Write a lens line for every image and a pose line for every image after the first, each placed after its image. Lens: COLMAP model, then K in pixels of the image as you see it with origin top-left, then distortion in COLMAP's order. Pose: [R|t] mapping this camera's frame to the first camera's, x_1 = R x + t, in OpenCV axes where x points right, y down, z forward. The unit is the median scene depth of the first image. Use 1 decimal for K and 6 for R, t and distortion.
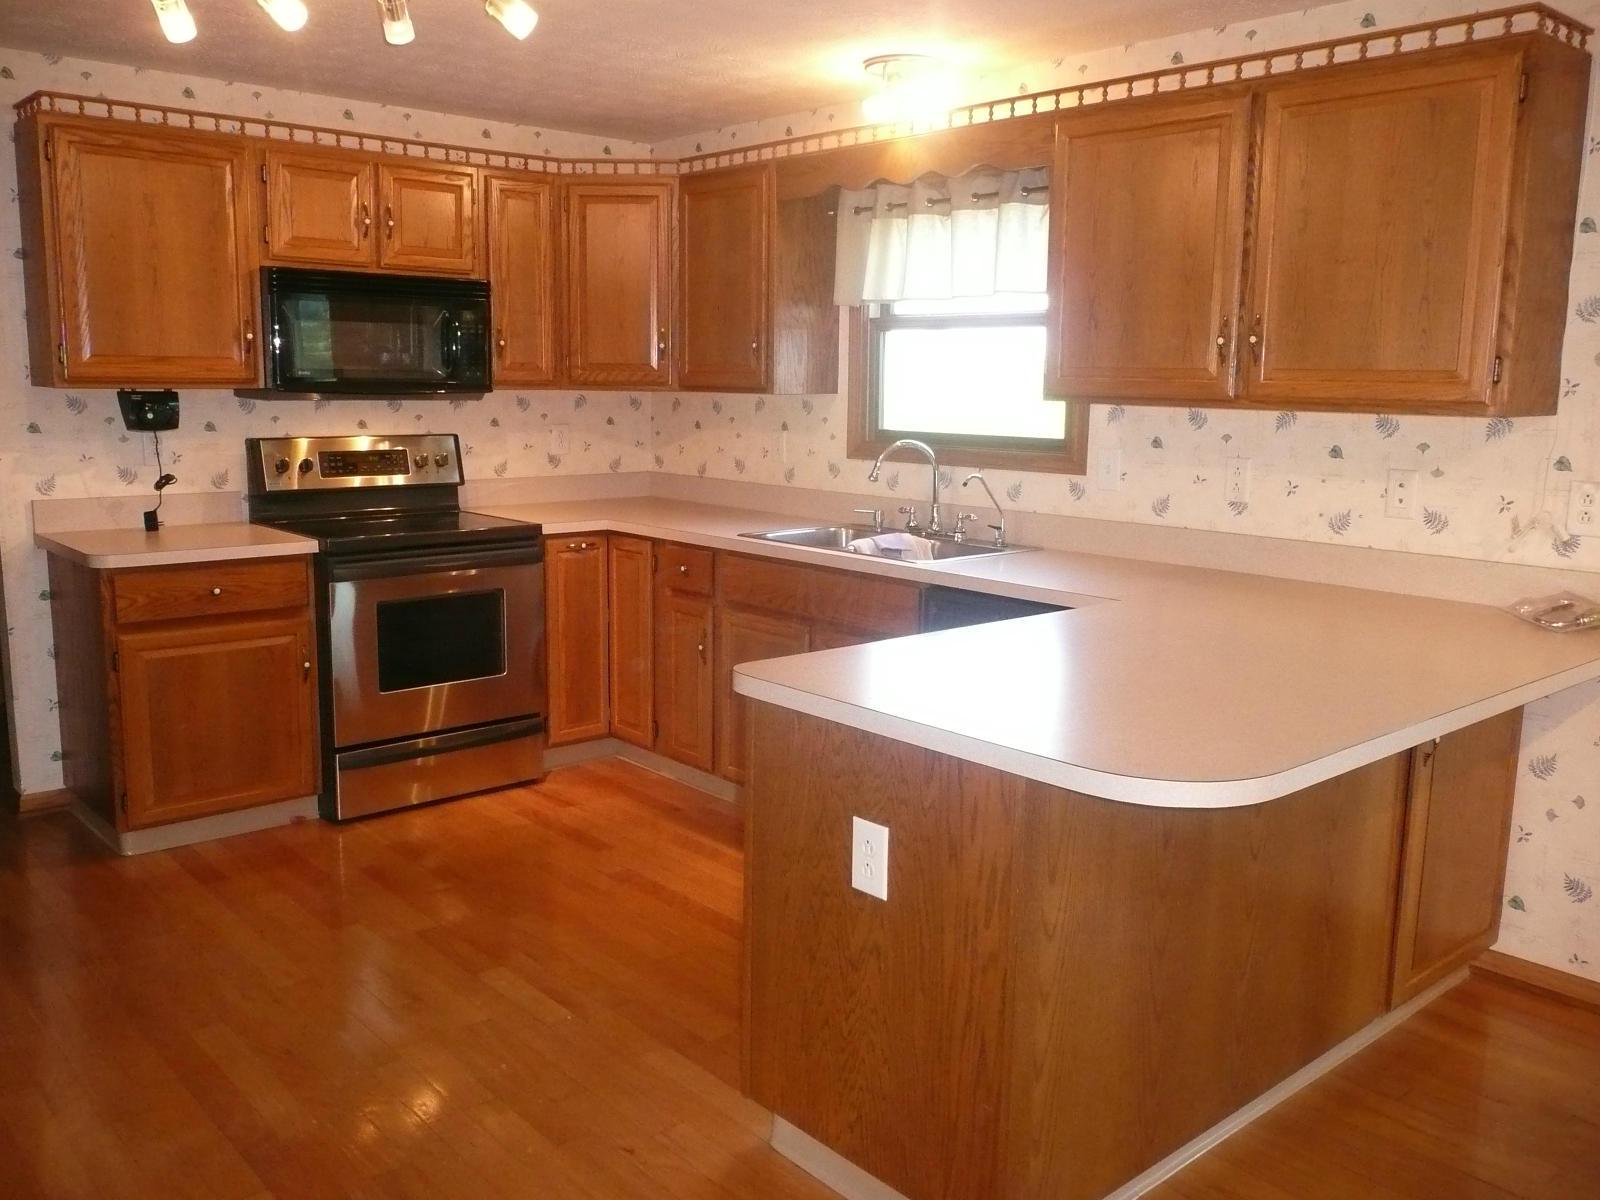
lens RADIAL K [[1334.4, 0, 789.9], [0, 1334.4, 597.7], [0, 0, 1]] dist [-0.040070, 0.049829]
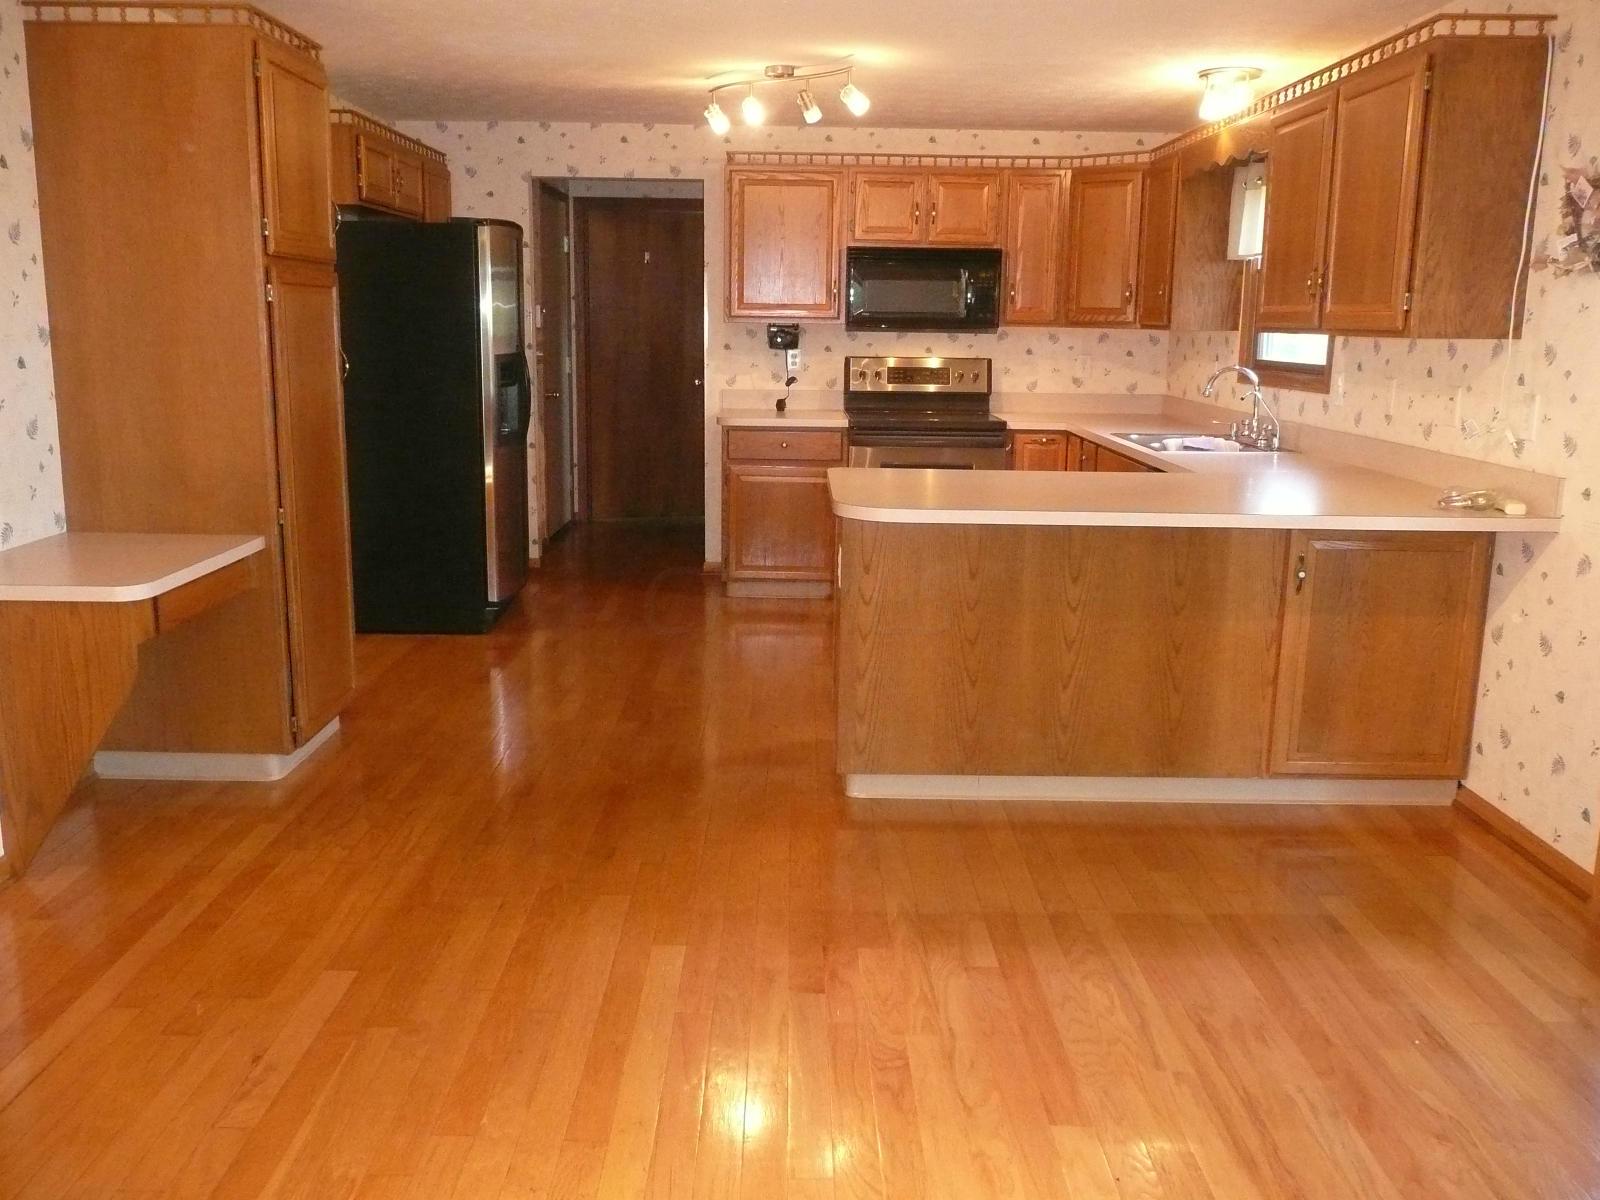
lens RADIAL K [[1334.4, 0, 789.9], [0, 1334.4, 597.7], [0, 0, 1]] dist [-0.040070, 0.049829]
pose [[0.748054, 0.131072, -0.650565, 0.600129], [-0.110167, 0.991226, 0.073031, 0.054087], [0.654430, 0.017040, 0.755931, -0.225510]]
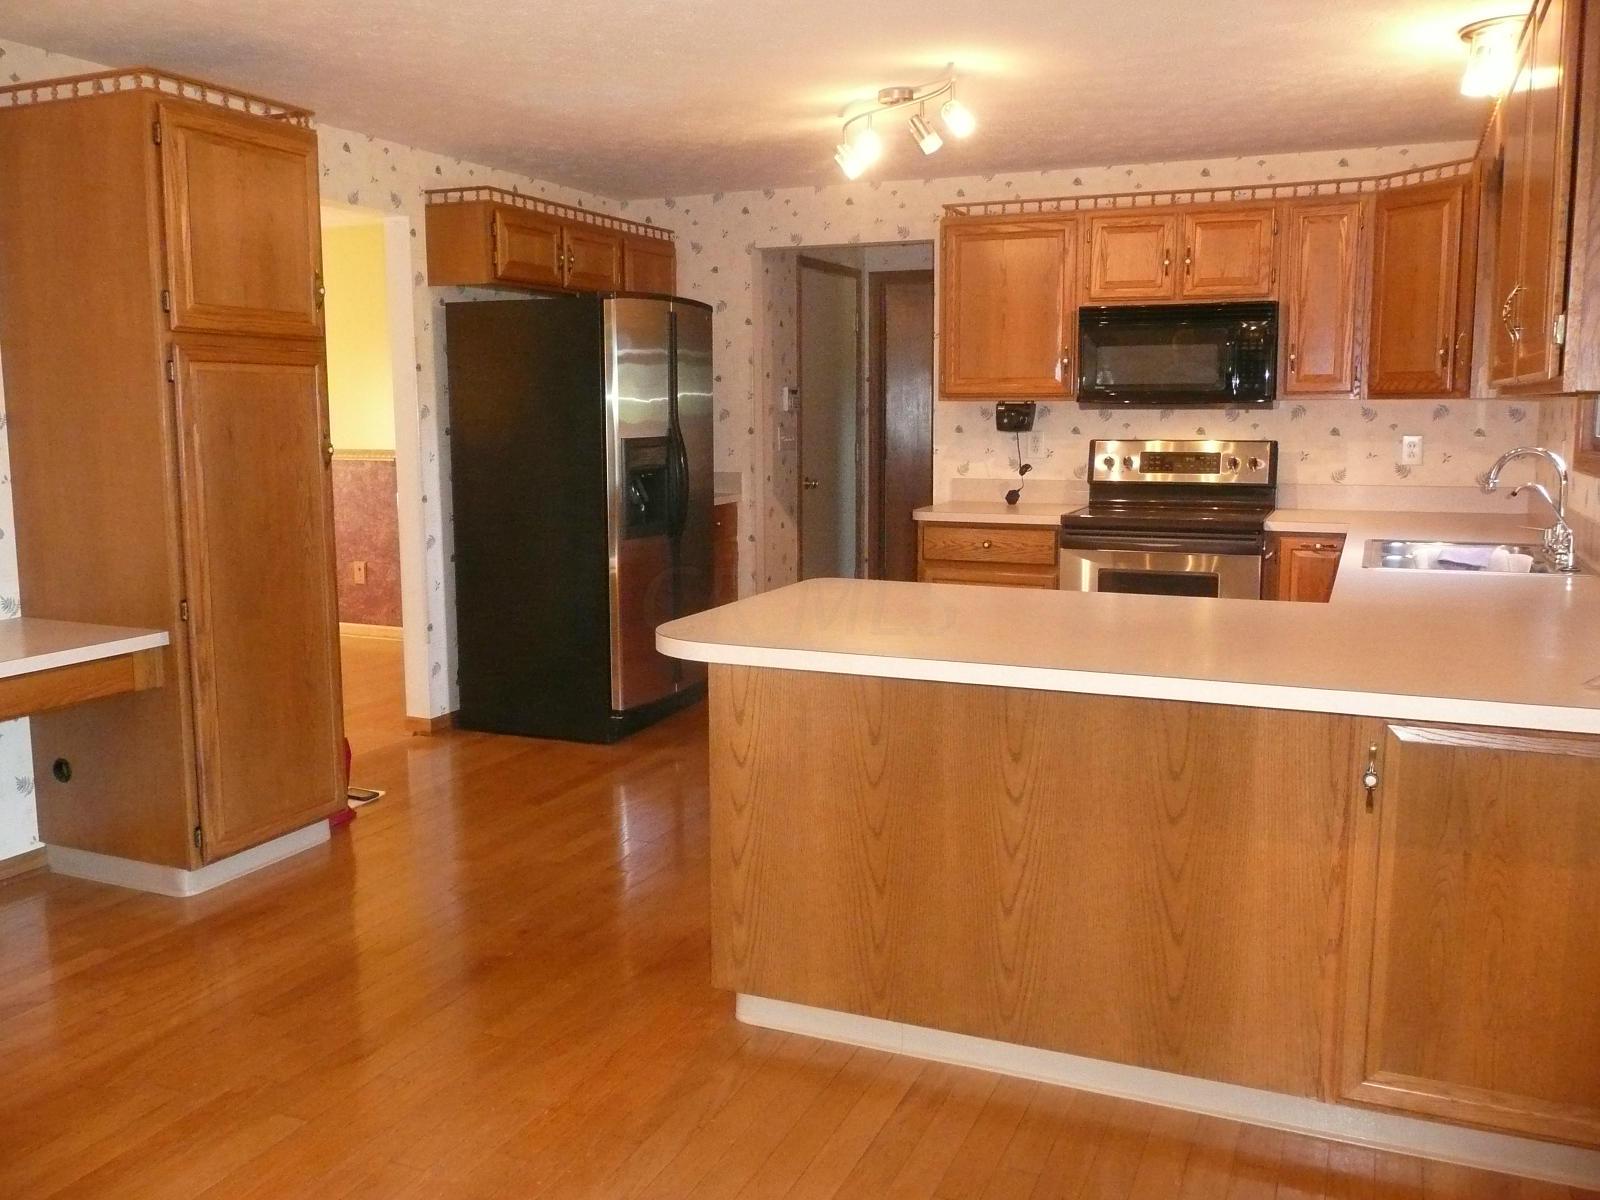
lens RADIAL K [[1334.4, 0, 789.9], [0, 1334.4, 597.7], [0, 0, 1]] dist [-0.040070, 0.049829]
pose [[0.422444, 0.111265, -0.899534, 0.649818], [-0.137234, 0.988847, 0.057864, -0.002323], [0.895940, 0.099002, 0.433001, 0.188085]]
